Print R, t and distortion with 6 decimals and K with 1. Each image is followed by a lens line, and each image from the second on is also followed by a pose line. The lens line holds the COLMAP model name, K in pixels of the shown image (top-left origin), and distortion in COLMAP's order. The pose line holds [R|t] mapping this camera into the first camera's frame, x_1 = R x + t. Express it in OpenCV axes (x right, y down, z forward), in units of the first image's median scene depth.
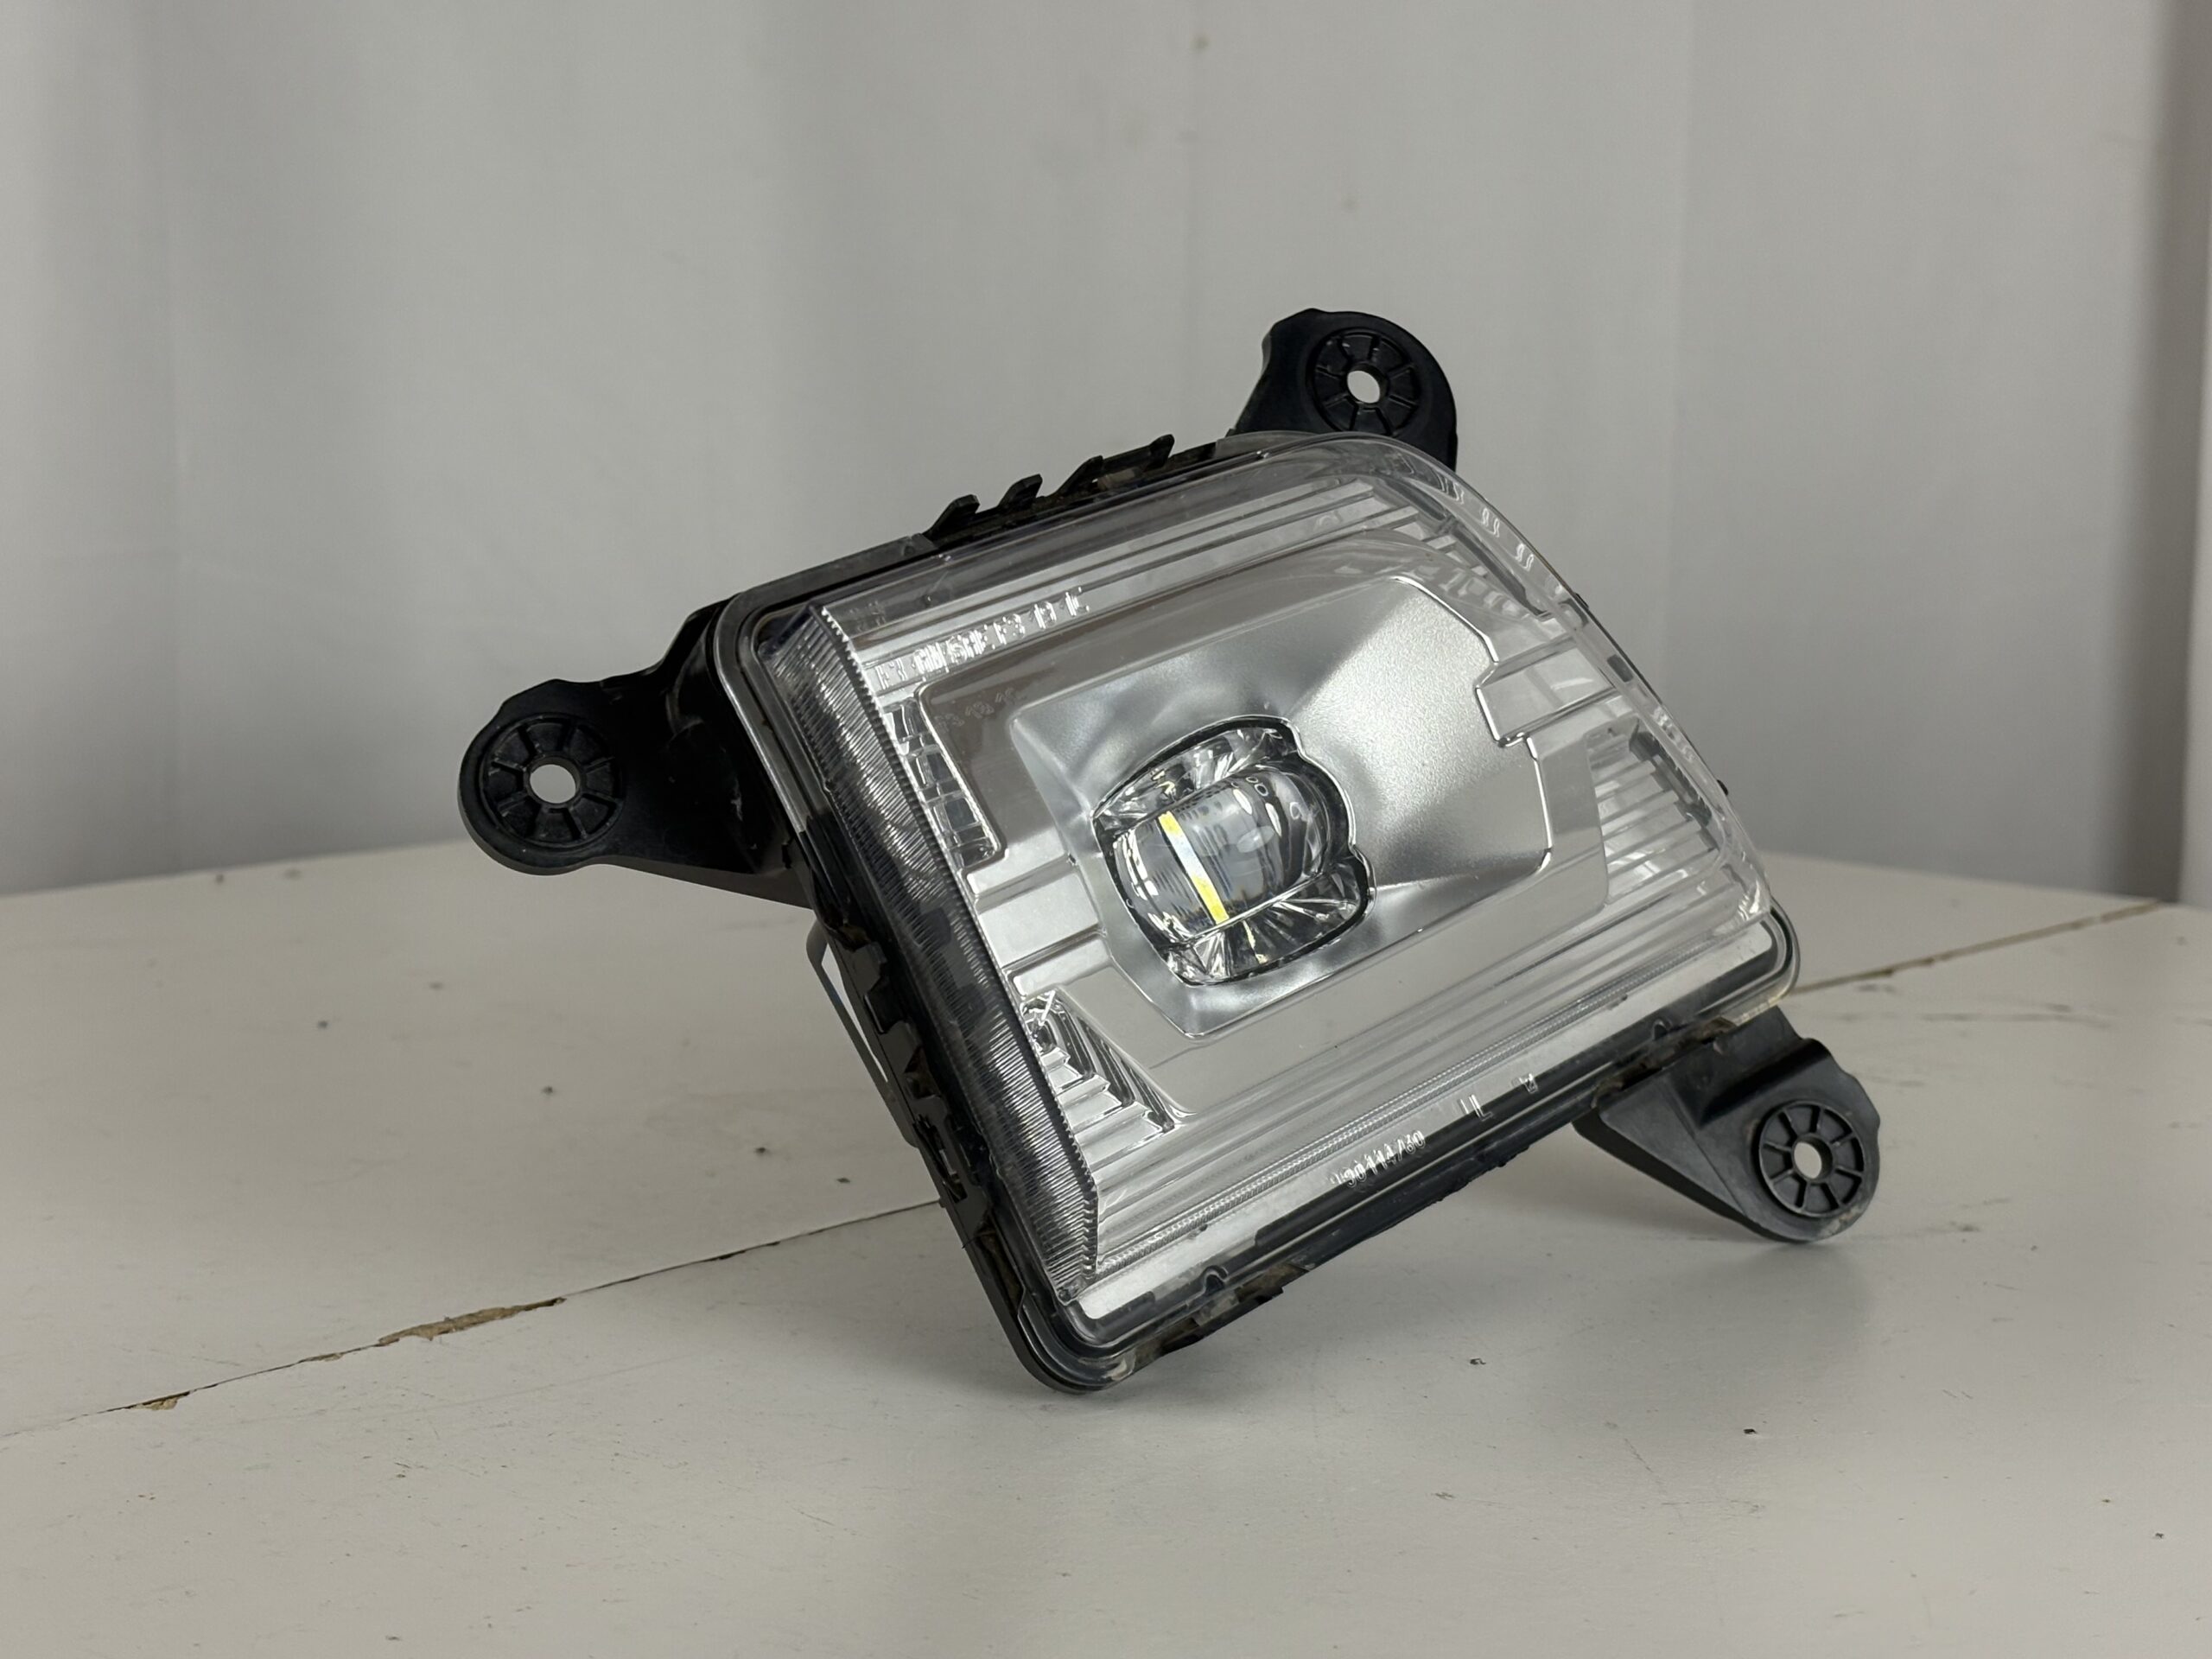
lens RADIAL K [[3389.0, 0, 1093.1], [0, 3389.0, 838.7], [0, 0, 1]] dist [0.028782, 0.000000]
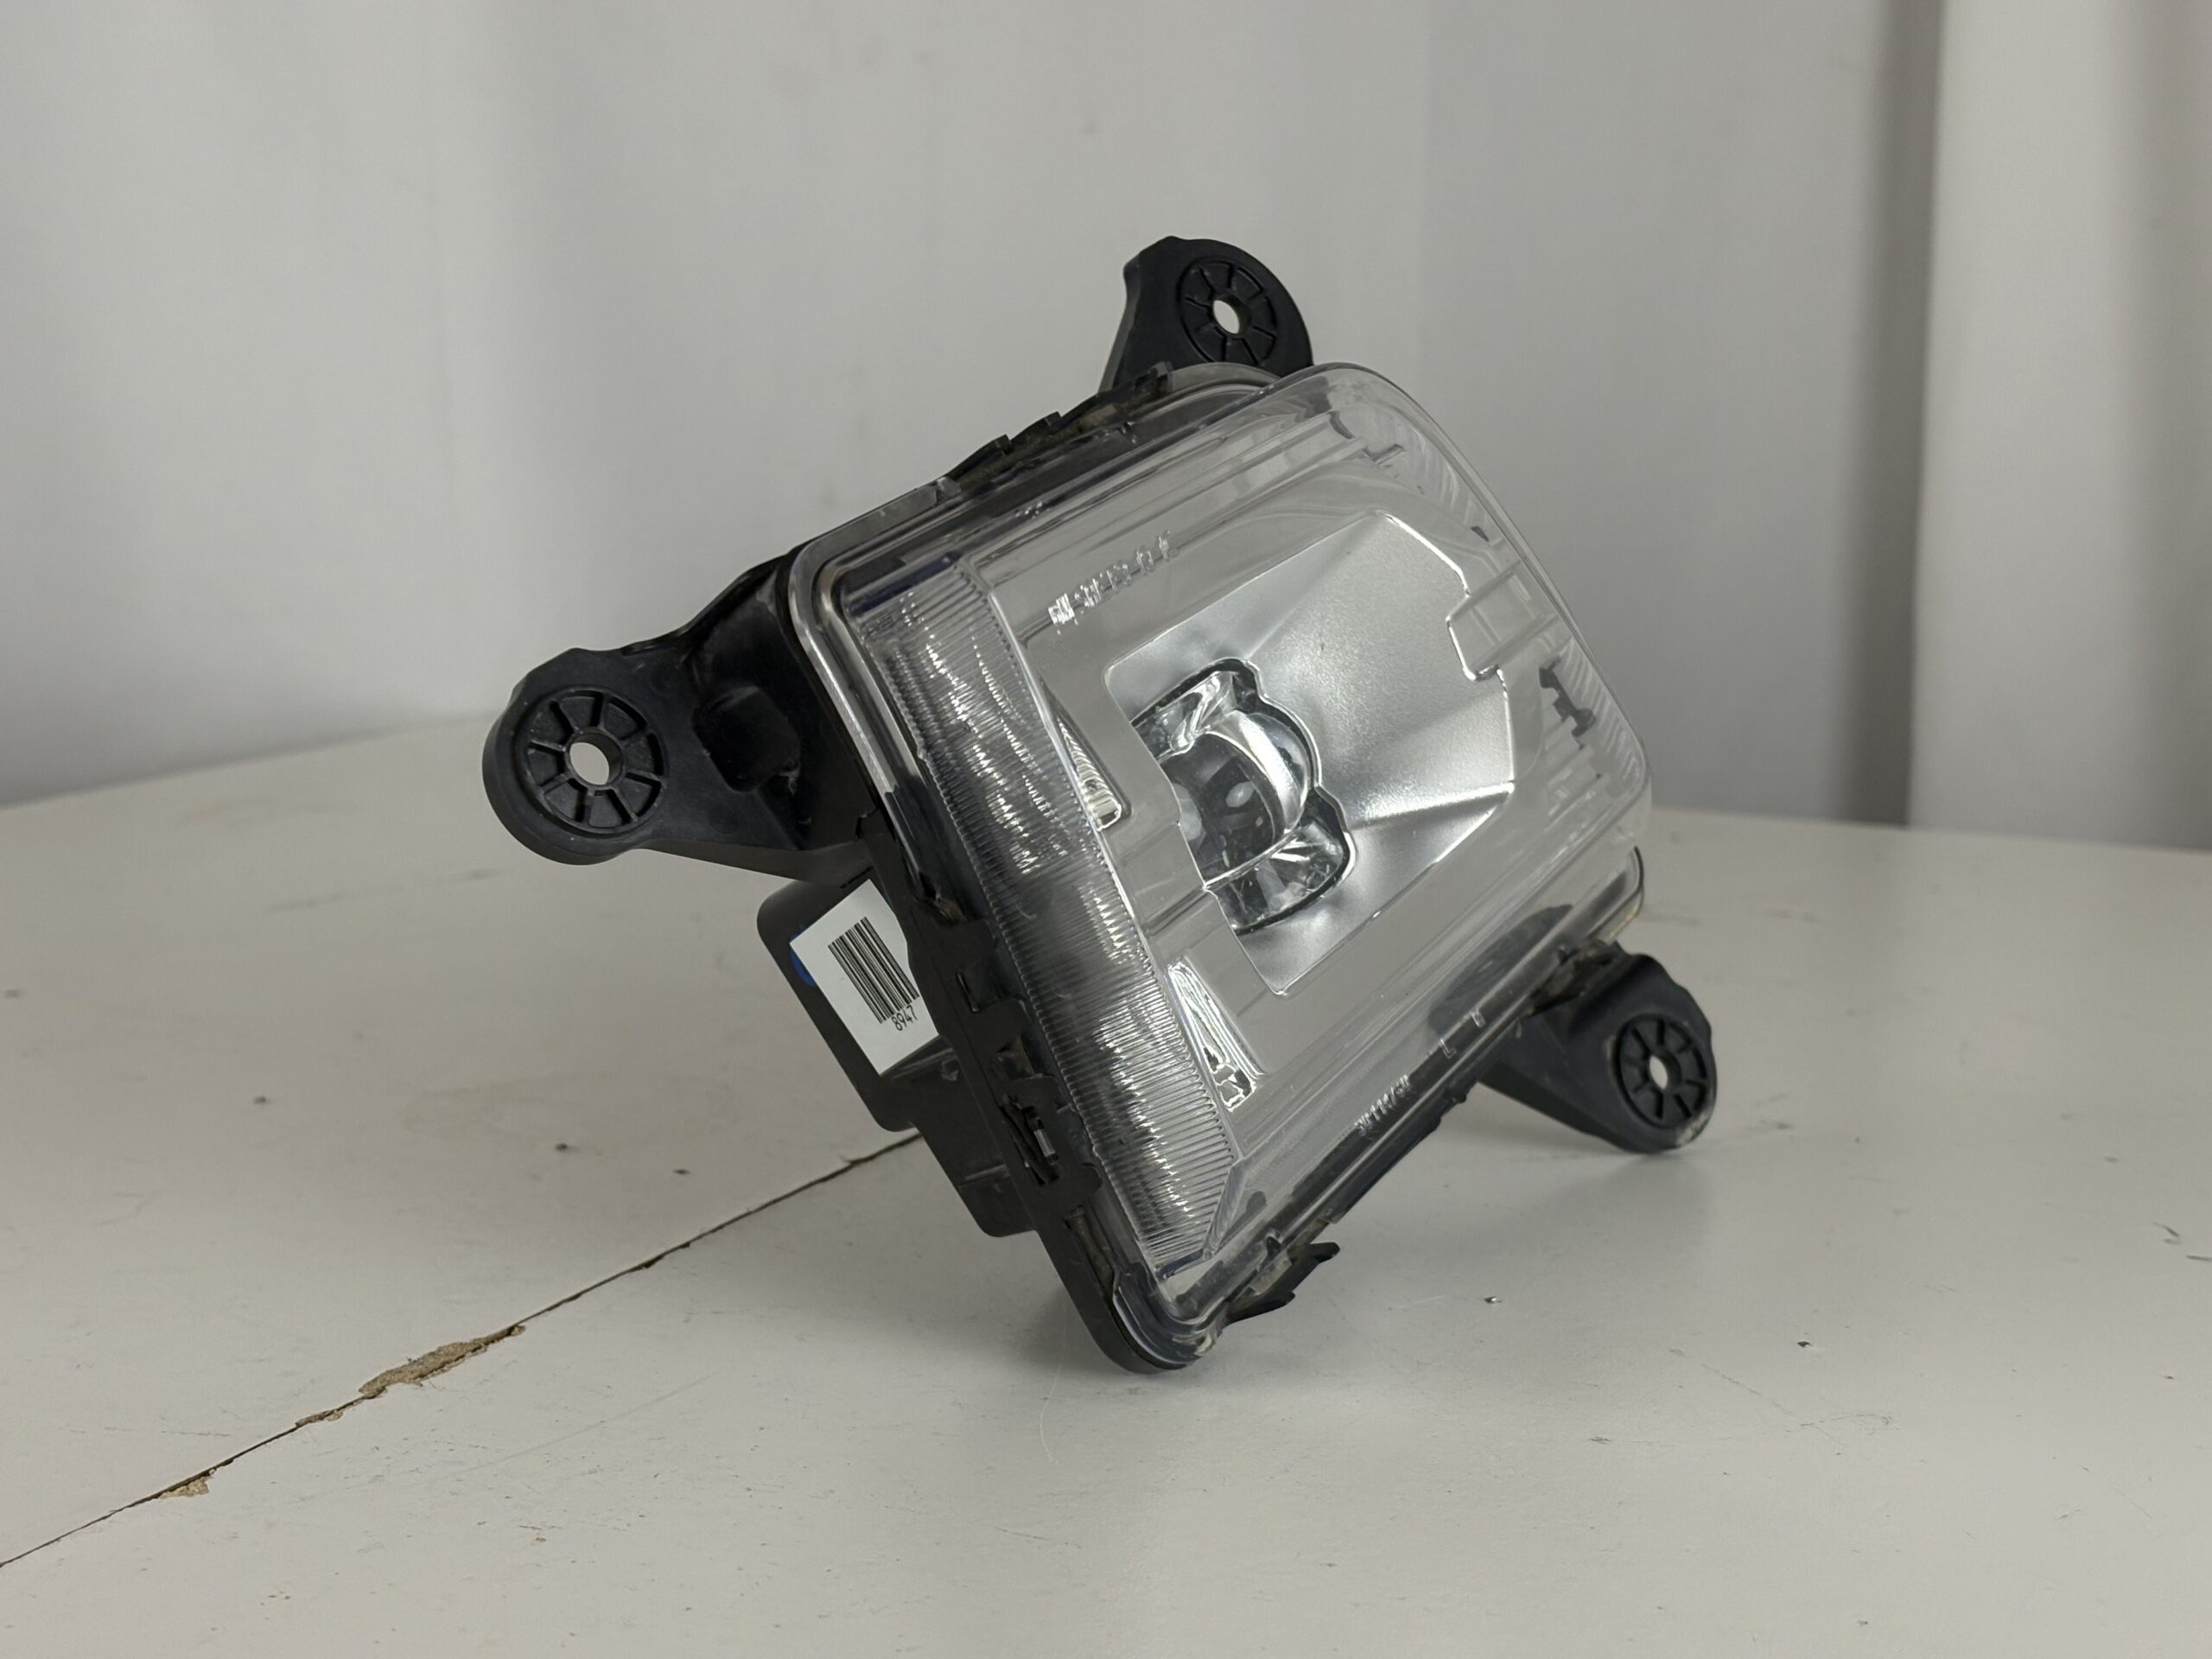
lens RADIAL K [[3389.0, 0, 1106.1], [0, 3389.0, 818.9], [0, 0, 1]] dist [0.028782, 0.000000]
pose [[0.956793, -0.053920, 0.285727, -0.242992], [0.049578, 0.998519, 0.022413, -0.012726], [-0.286512, -0.007279, 0.958049, 0.074940]]
